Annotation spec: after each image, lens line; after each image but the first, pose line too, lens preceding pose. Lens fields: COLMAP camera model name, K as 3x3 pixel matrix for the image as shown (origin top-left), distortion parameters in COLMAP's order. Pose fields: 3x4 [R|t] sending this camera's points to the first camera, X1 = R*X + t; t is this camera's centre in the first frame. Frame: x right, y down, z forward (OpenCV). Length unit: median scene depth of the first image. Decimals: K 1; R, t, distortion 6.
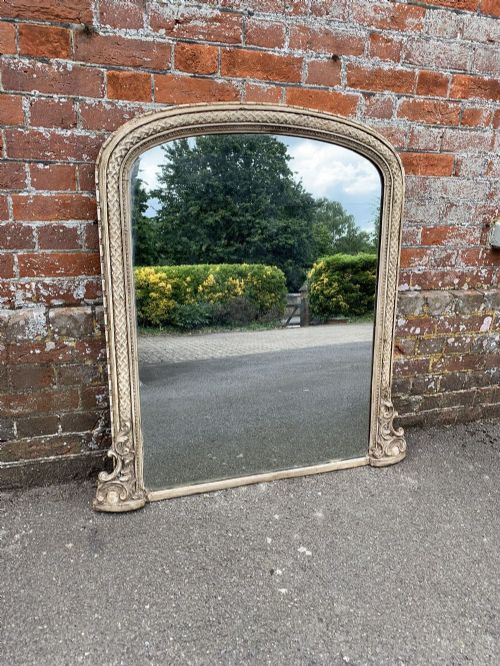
lens RADIAL K [[508.9, 0, 254.9], [0, 508.9, 334.6], [0, 0, 1]] dist [0.011414, -0.011165]
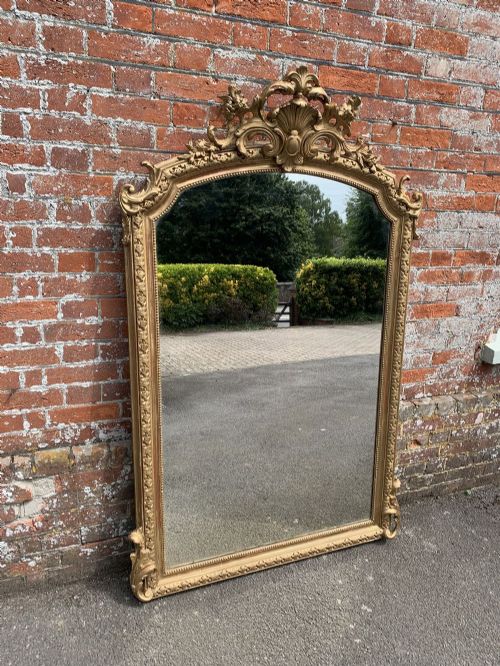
lens RADIAL K [[508.9, 0, 255.1], [0, 508.9, 329.8], [0, 0, 1]] dist [0.011414, -0.011165]
pose [[0.997764, -0.012850, 0.065587, -0.230285], [0.015452, 0.999107, -0.039321, -0.227835], [-0.065023, 0.040246, 0.997072, -0.315698]]
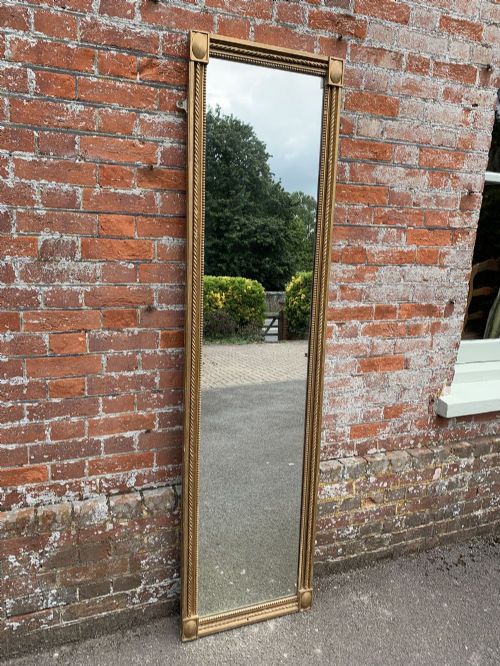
lens RADIAL K [[508.9, 0, 250.8], [0, 508.9, 331.6], [0, 0, 1]] dist [0.011414, -0.011165]
pose [[0.997596, -0.016070, 0.067403, -0.101951], [0.024215, 0.992258, -0.121810, -0.253952], [-0.064924, 0.123149, 0.990262, -0.307707]]
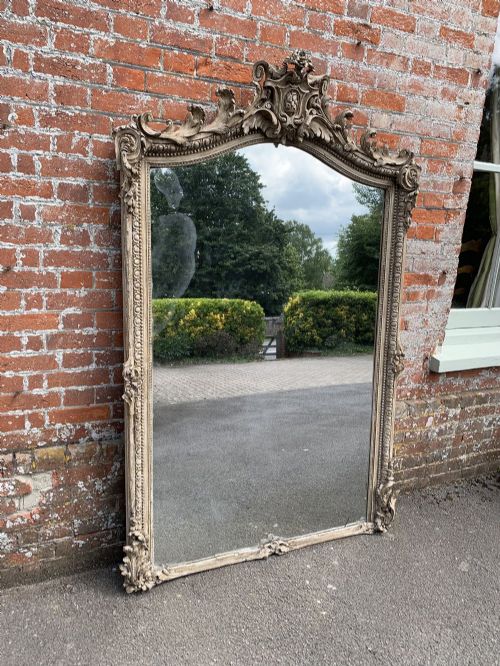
lens RADIAL K [[508.9, 0, 256.2], [0, 508.9, 330.3], [0, 0, 1]] dist [0.011414, -0.011165]
pose [[0.991990, -0.016319, 0.125257, -0.252906], [0.029208, 0.994380, -0.101760, -0.164328], [-0.122893, 0.104604, 0.986892, -0.475630]]
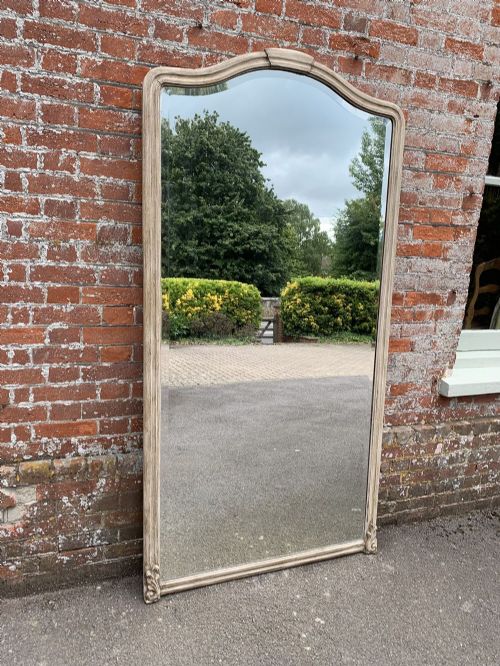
lens RADIAL K [[508.9, 0, 254.5], [0, 508.9, 331.7], [0, 0, 1]] dist [0.011414, -0.011165]
pose [[0.999087, 0.005368, 0.042391, -0.128121], [0.000322, 0.991106, -0.133078, -0.169130], [-0.042728, 0.132970, 0.990199, -0.458774]]
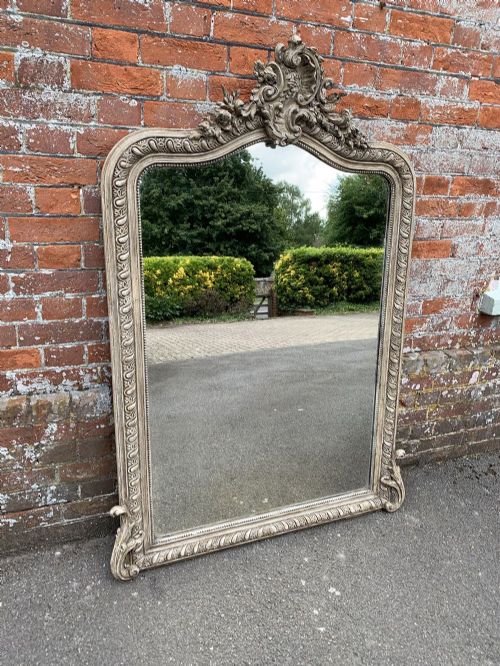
lens RADIAL K [[508.9, 0, 248.6], [0, 508.9, 330.2], [0, 0, 1]] dist [0.011414, -0.011165]
pose [[0.998222, -0.005039, 0.059387, -0.137258], [0.003762, 0.999760, 0.021592, -0.170805], [-0.059481, -0.021331, 0.998001, -0.131177]]
